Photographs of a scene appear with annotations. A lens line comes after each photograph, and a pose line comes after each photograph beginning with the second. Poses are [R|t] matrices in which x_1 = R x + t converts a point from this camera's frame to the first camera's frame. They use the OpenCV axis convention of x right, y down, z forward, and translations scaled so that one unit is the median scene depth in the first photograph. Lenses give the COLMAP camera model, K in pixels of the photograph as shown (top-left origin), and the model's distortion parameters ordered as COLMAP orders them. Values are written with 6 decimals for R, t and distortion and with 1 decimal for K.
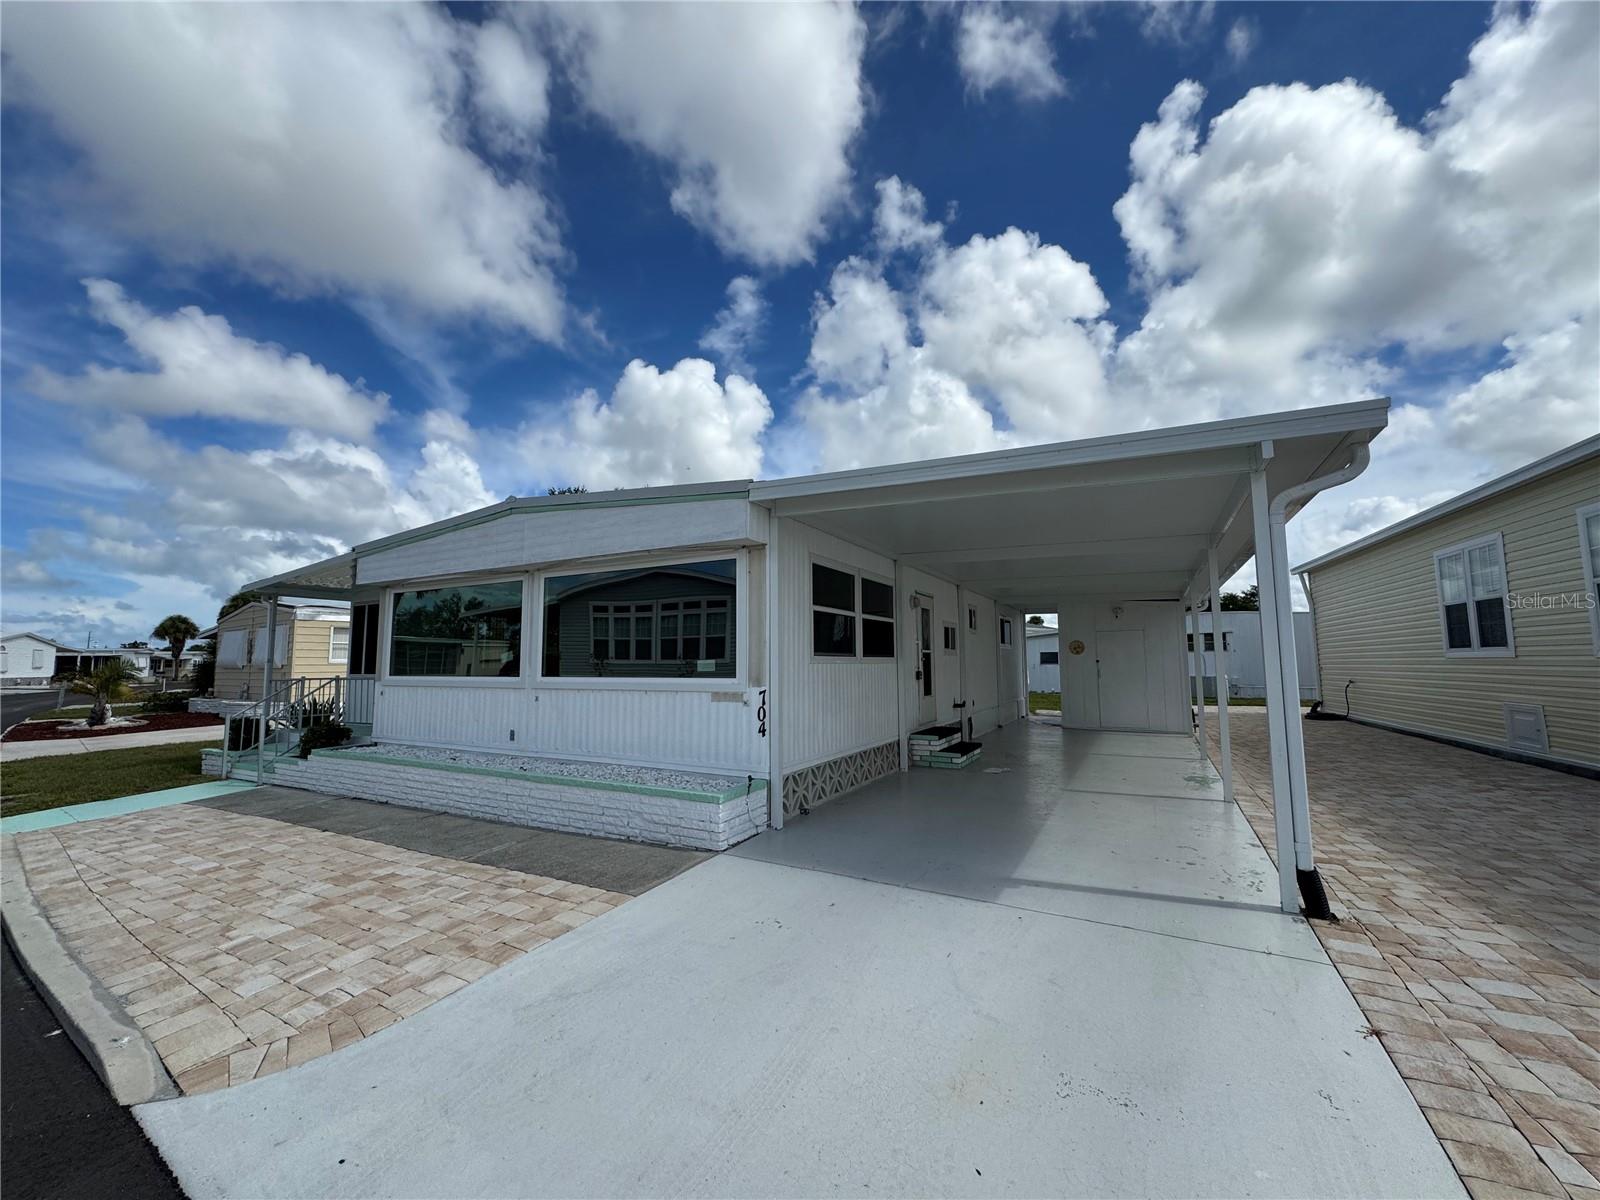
lens RADIAL K [[637.8, 0, 799.9], [0, 637.8, 604.7], [0, 0, 1]] dist [-0.001139, -0.000038]
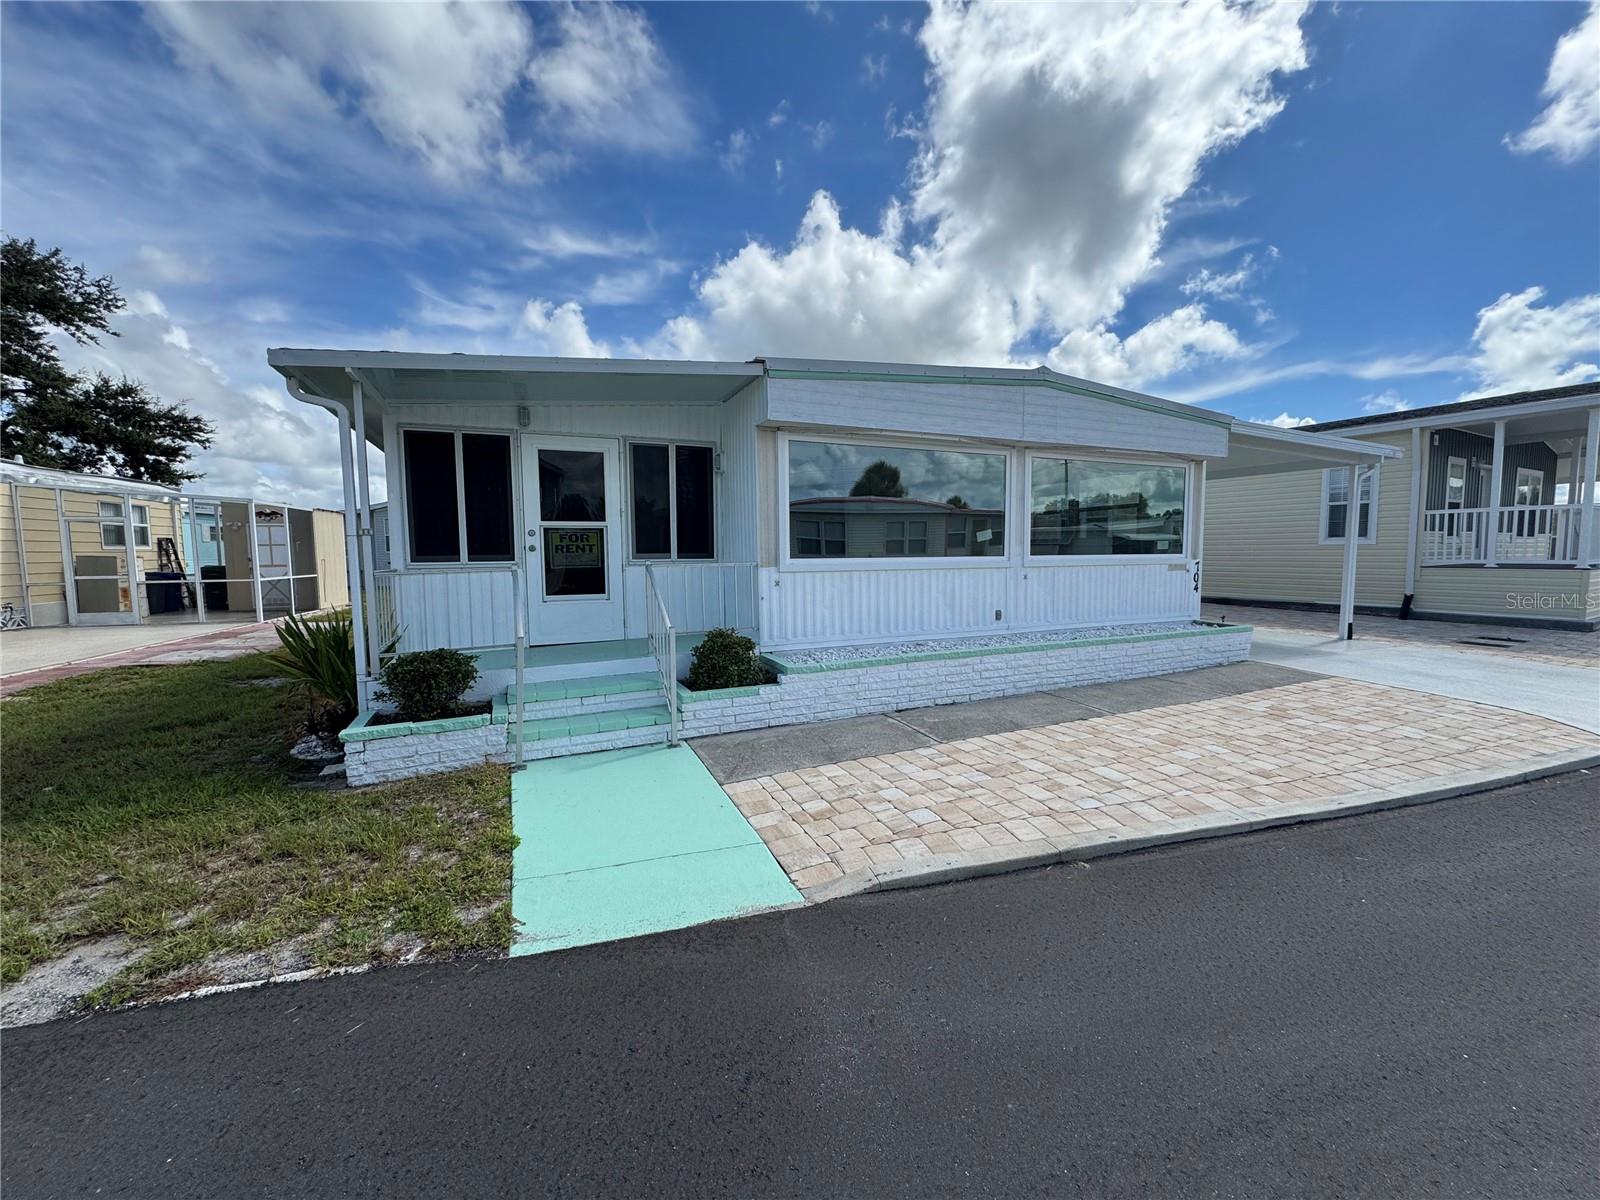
lens RADIAL K [[637.8, 0, 799.9], [0, 637.8, 604.7], [0, 0, 1]] dist [-0.001139, -0.000038]
pose [[0.606636, -0.071196, 0.791785, -1.414136], [-0.075811, 0.986262, 0.146767, 0.066831], [-0.791357, -0.149060, 0.592904, 0.655260]]
